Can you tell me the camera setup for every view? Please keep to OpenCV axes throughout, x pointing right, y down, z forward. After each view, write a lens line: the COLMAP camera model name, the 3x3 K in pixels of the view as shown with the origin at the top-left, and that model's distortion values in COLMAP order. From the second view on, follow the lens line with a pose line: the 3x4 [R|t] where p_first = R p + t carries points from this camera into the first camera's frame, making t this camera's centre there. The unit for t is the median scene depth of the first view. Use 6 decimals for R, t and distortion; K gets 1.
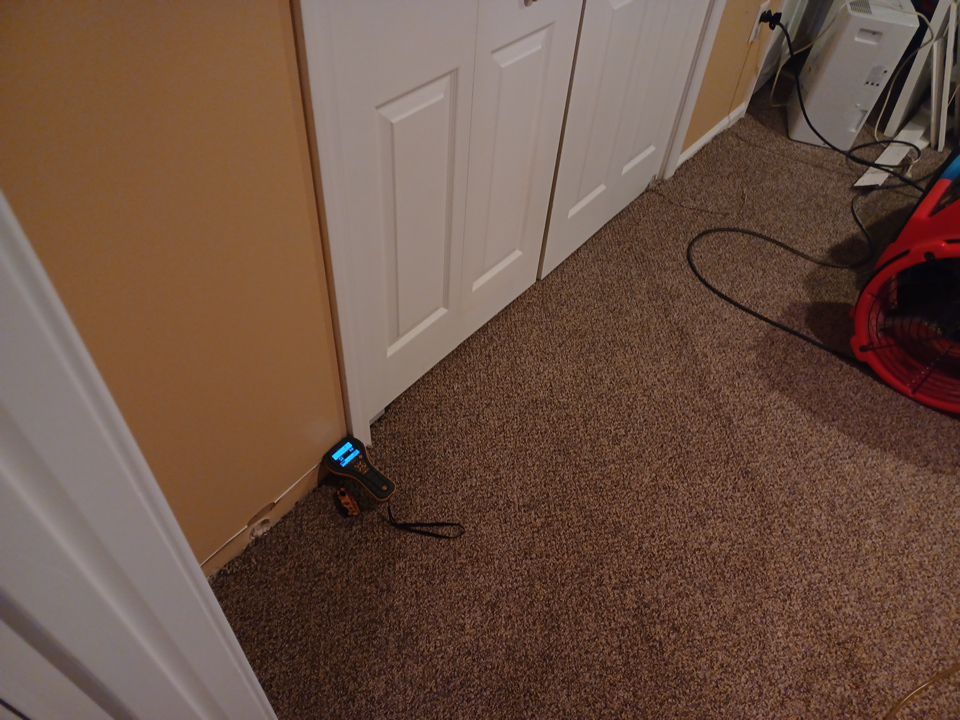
lens RADIAL K [[656.9, 0, 484.7], [0, 656.9, 361.2], [0, 0, 1]] dist [0.012252, -0.023582]
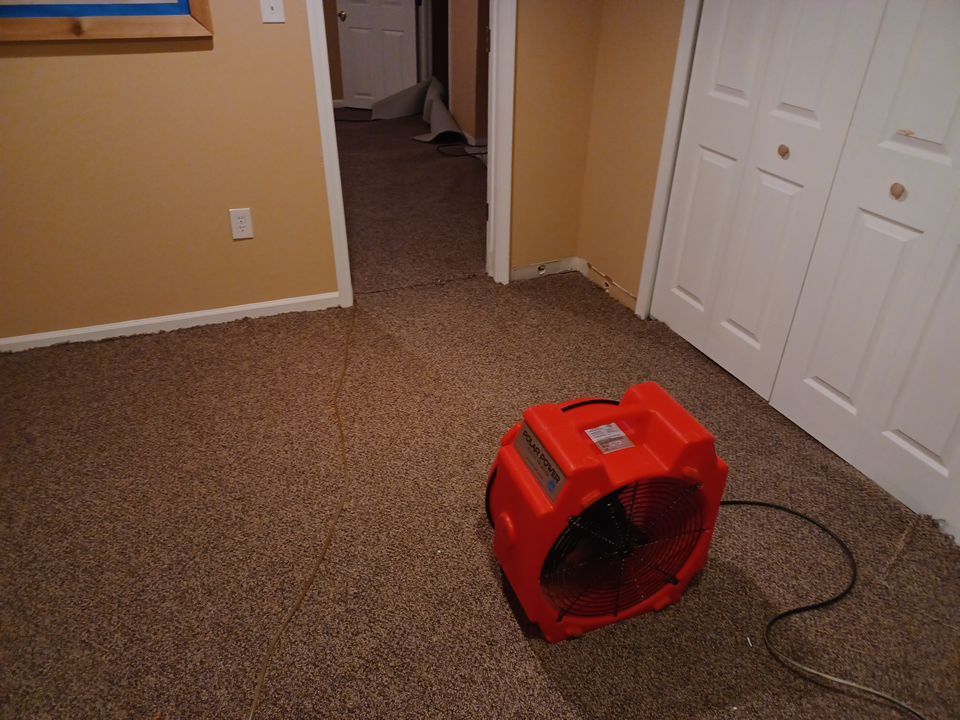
lens RADIAL K [[656.9, 0, 485.9], [0, 656.9, 366.7], [0, 0, 1]] dist [0.012252, -0.023582]
pose [[-0.463878, 0.419527, -0.780266, 1.502073], [-0.687578, 0.384881, 0.615713, -0.650530], [0.558618, 0.822109, 0.109919, 0.642693]]
